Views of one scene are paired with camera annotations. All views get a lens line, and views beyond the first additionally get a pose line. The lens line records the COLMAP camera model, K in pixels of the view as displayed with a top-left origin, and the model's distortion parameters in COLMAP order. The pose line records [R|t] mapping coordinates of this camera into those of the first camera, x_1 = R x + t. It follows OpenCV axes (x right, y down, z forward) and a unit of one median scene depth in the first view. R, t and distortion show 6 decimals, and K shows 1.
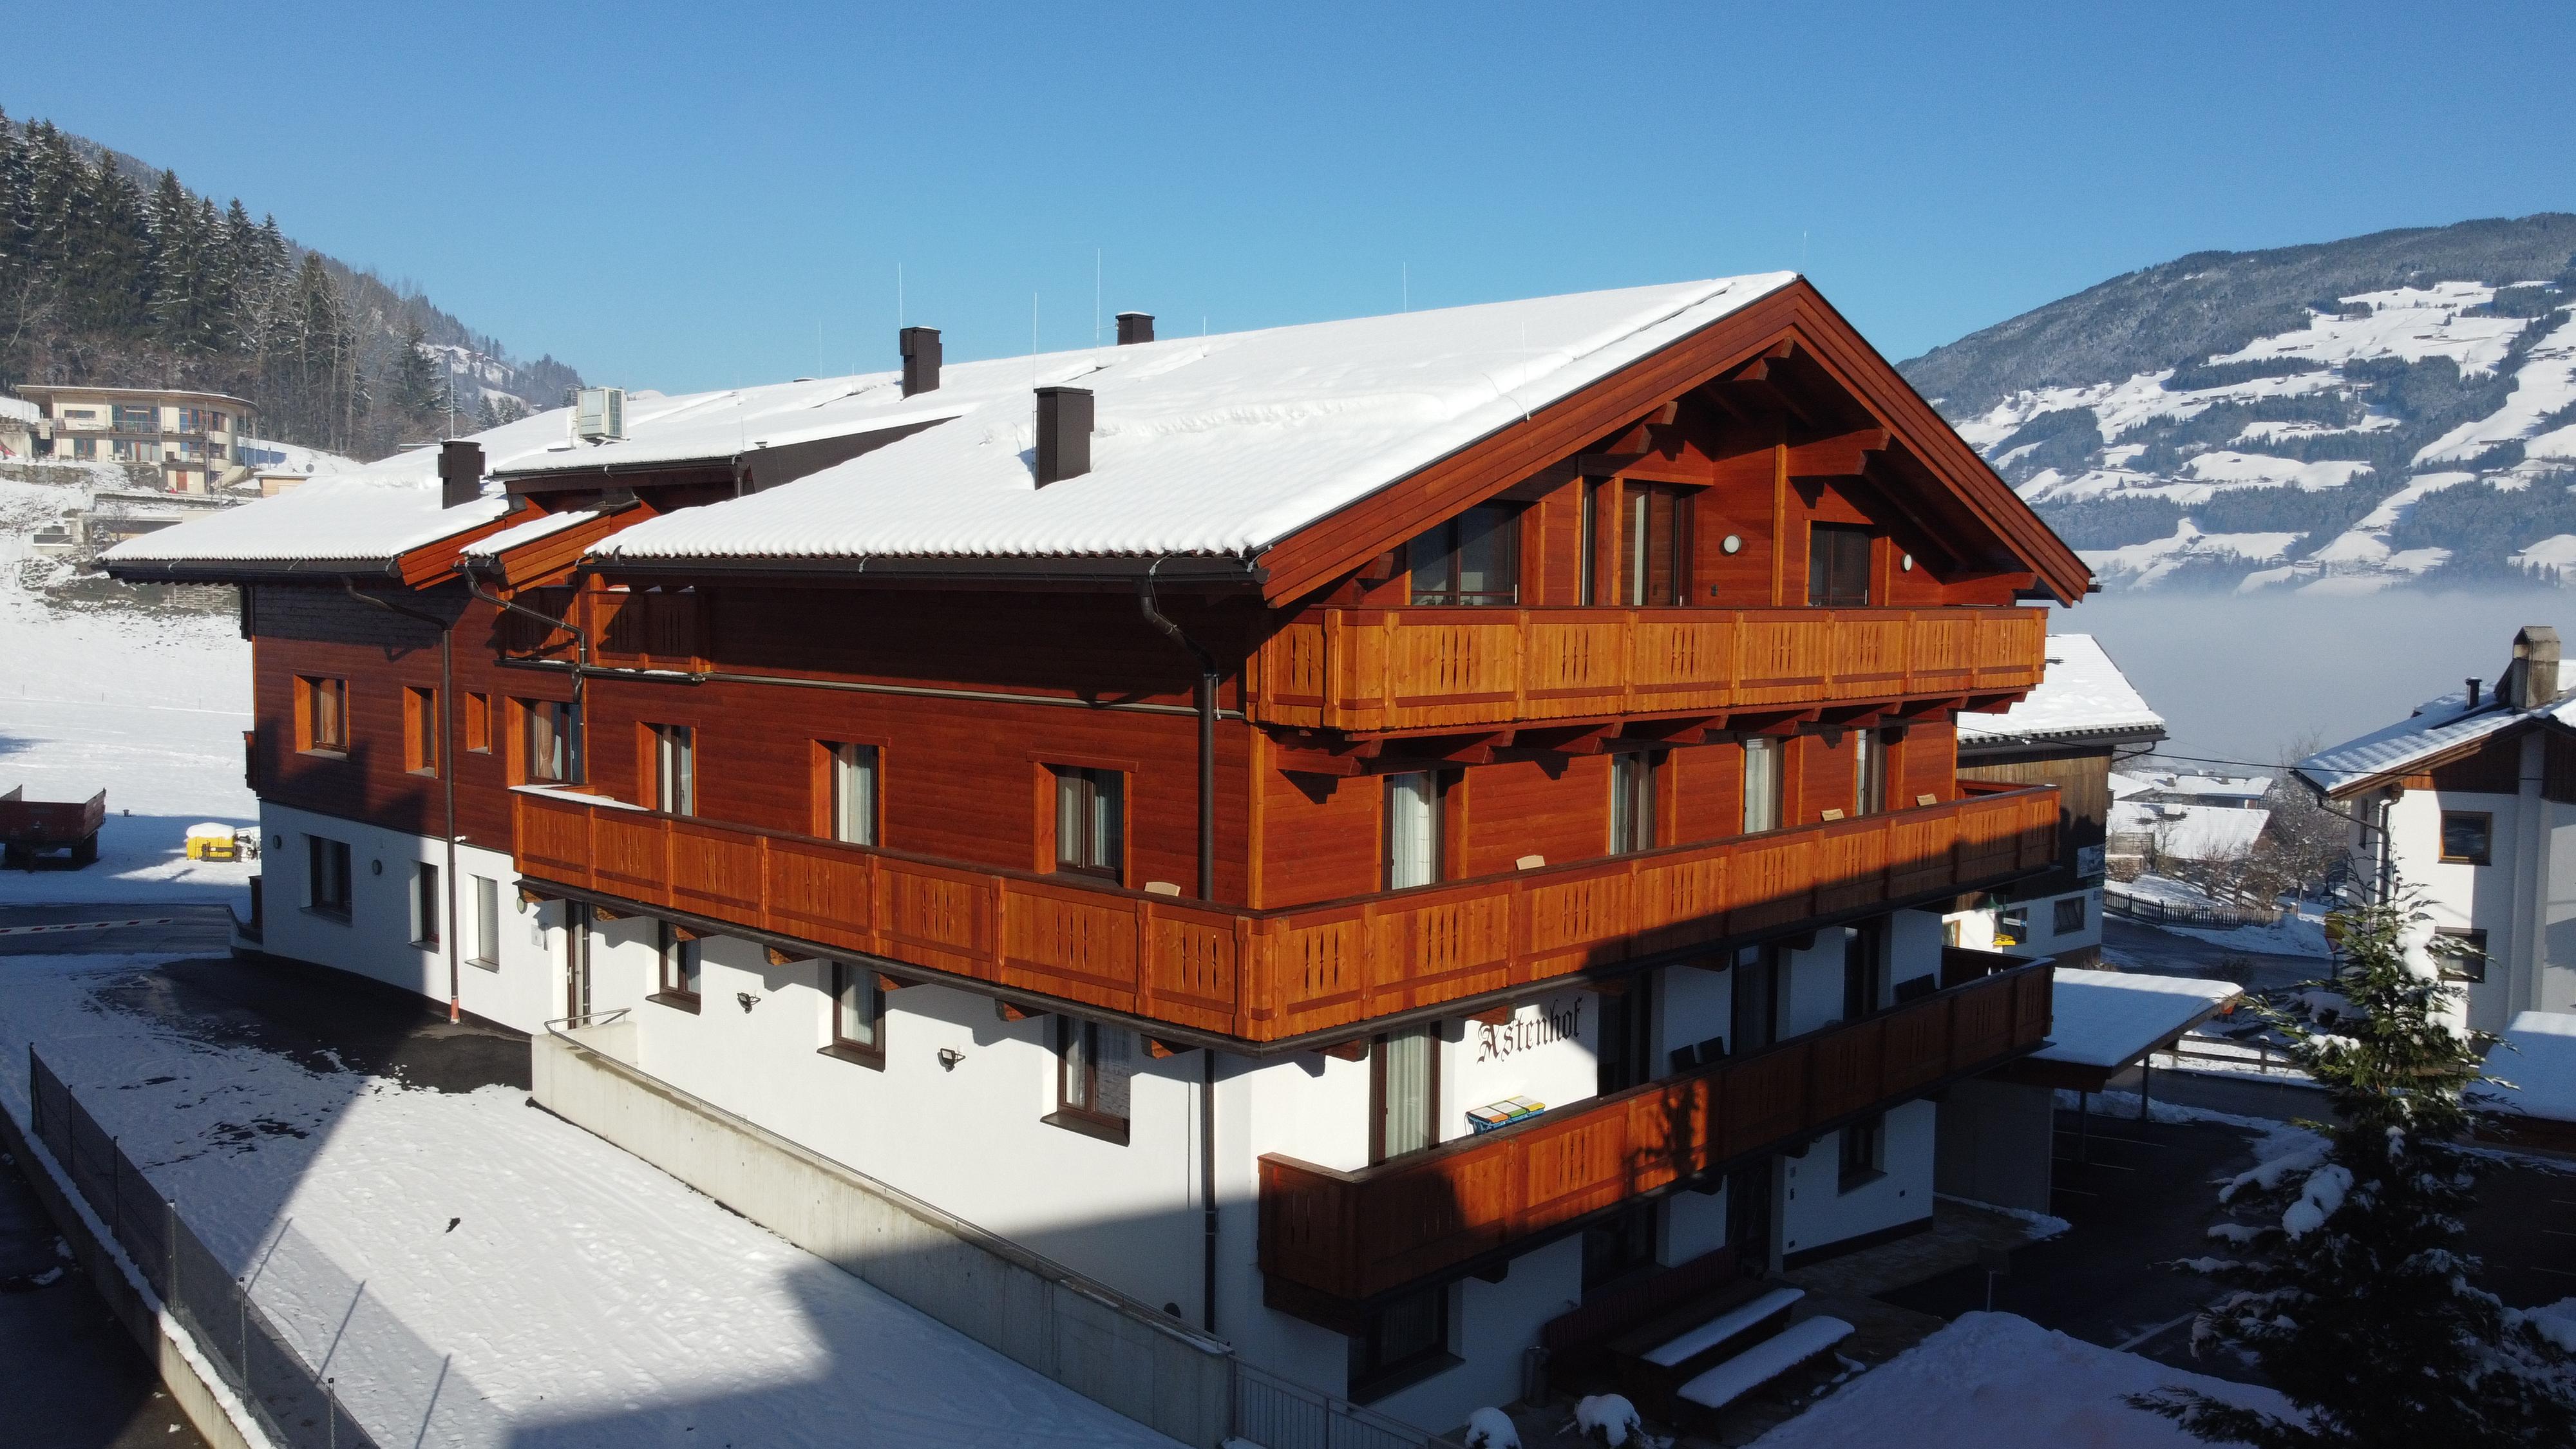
lens RADIAL K [[1918.1, 0, 1282.4], [0, 1918.1, 729.1], [0, 0, 1]] dist [-0.000938, -0.005817]
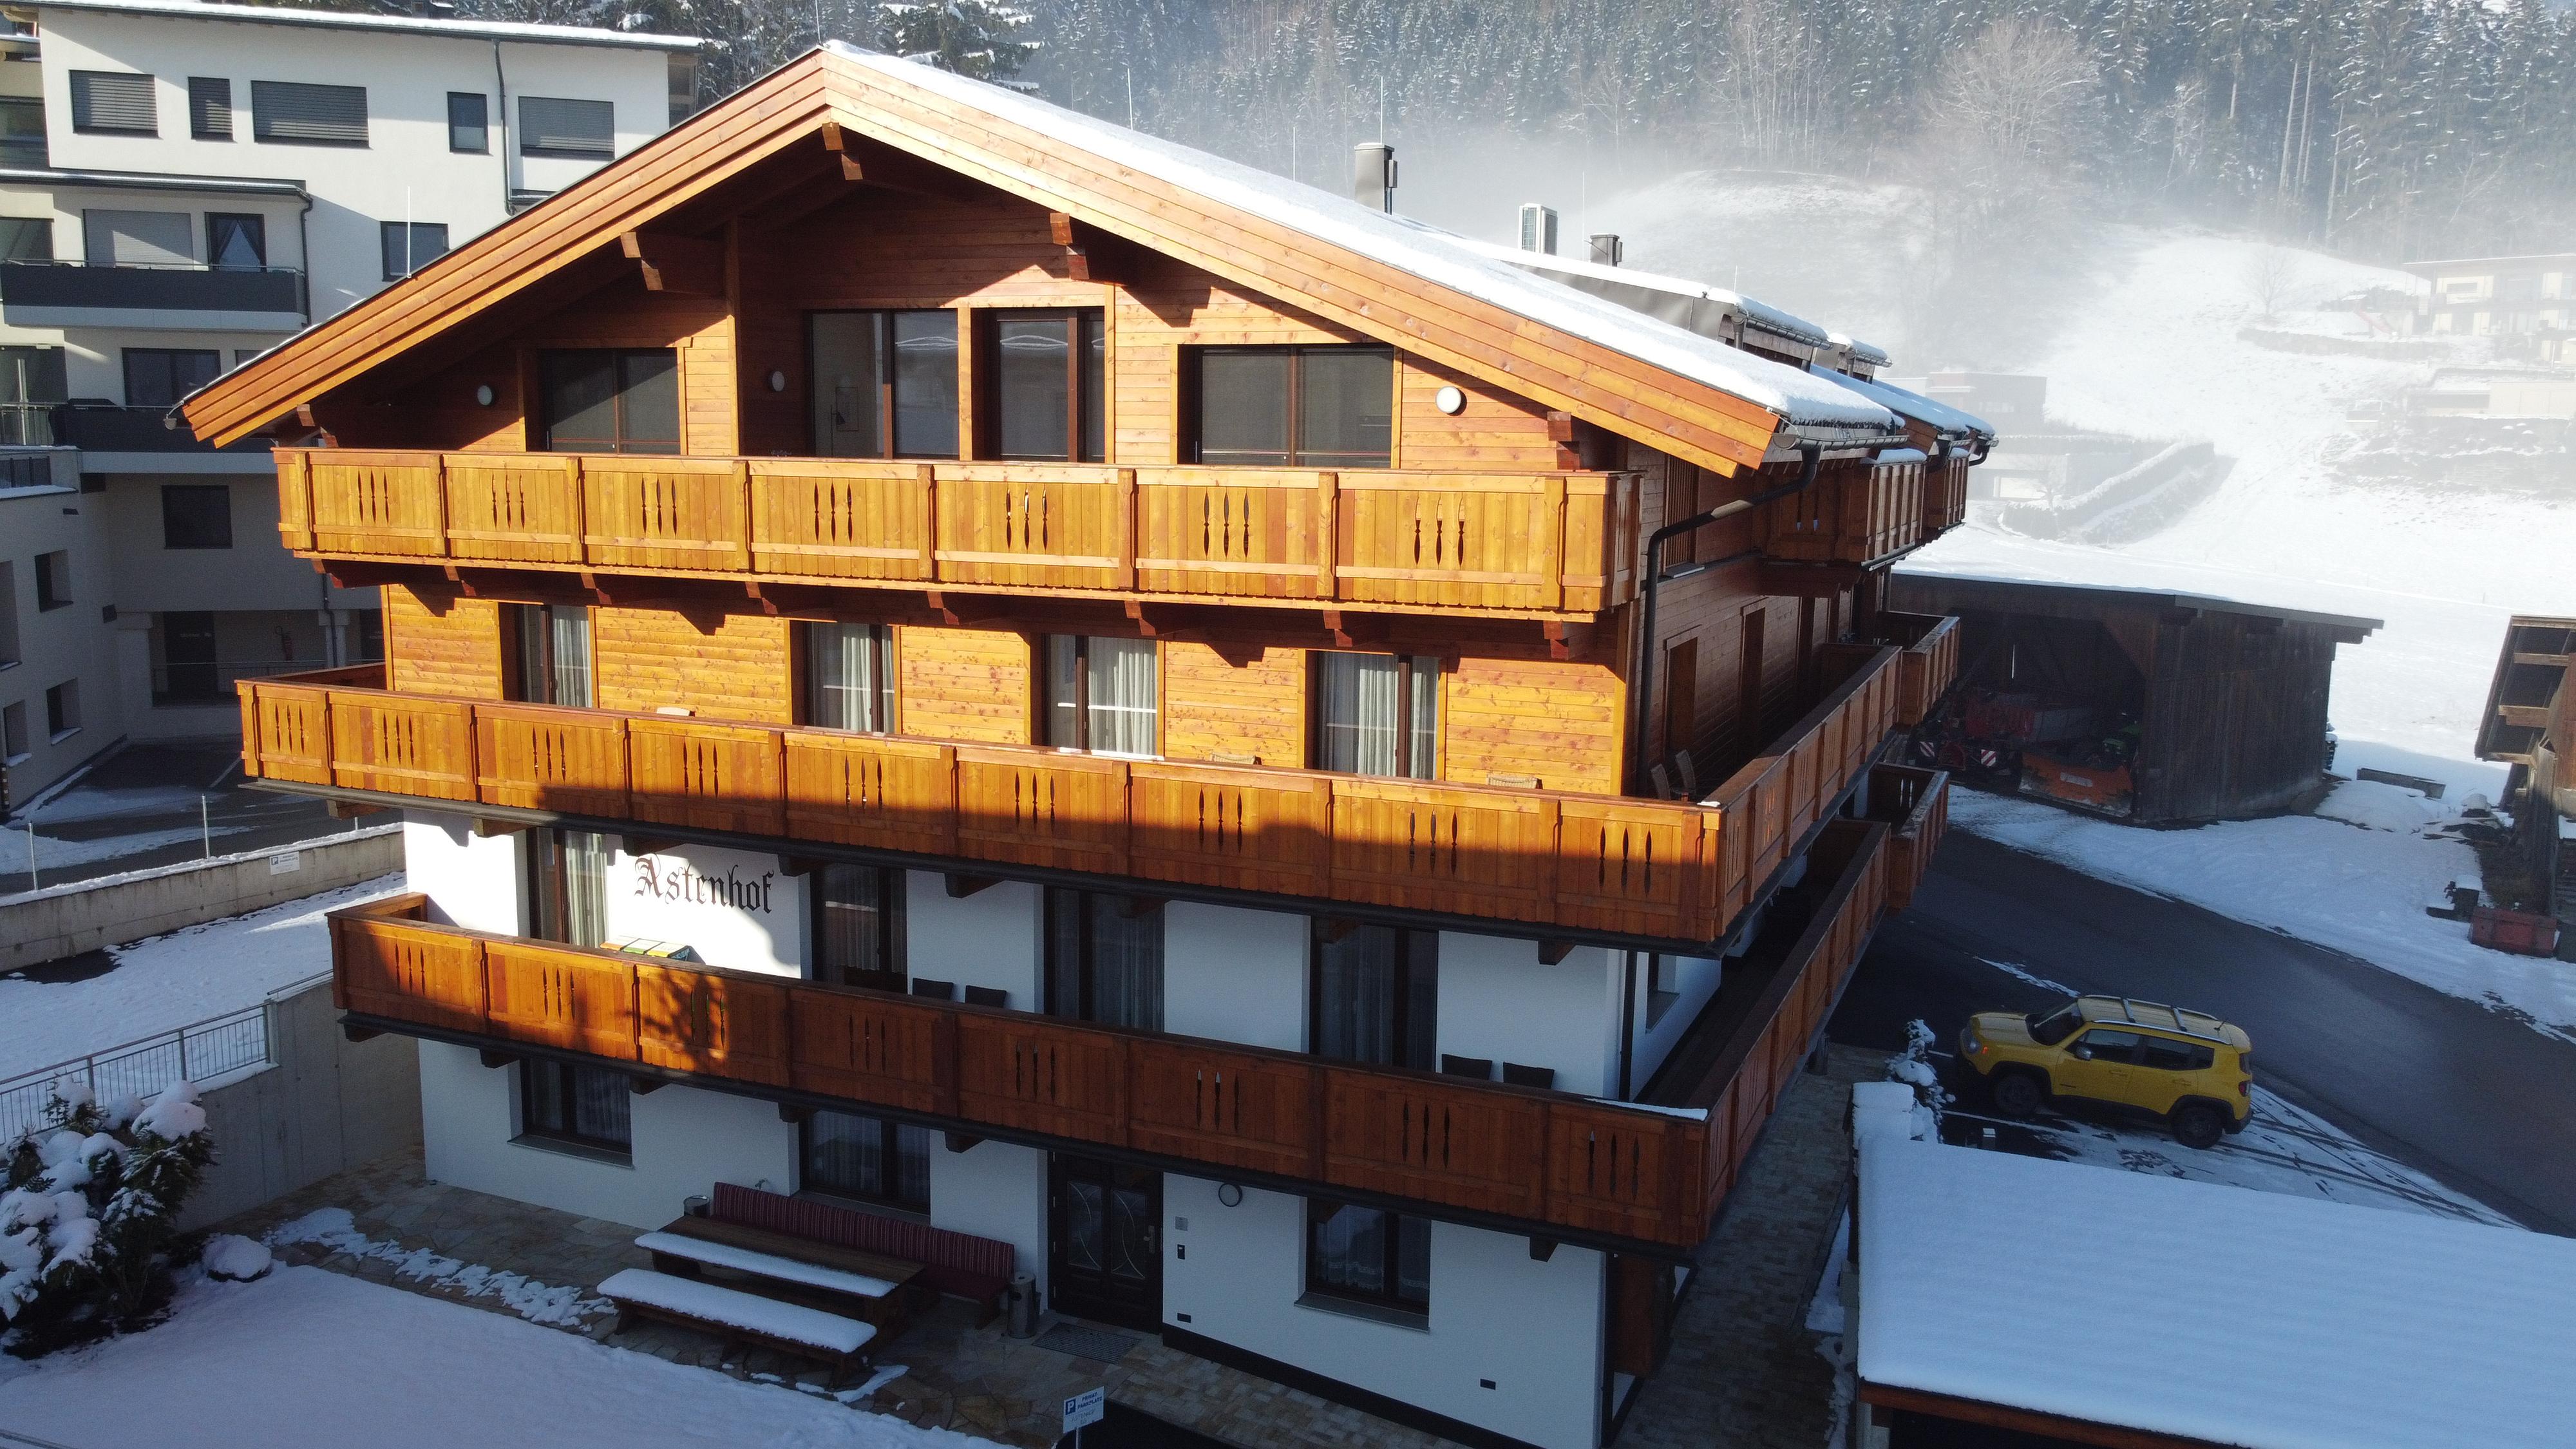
lens RADIAL K [[1918.1, 0, 1276.4], [0, 1918.1, 716.4], [0, 0, 1]] dist [-0.000938, -0.005817]
pose [[0.352939, 0.127390, -0.926933, 0.101979], [-0.075170, 0.991346, 0.107621, -0.005247], [0.932622, 0.031693, 0.359461, 0.081566]]
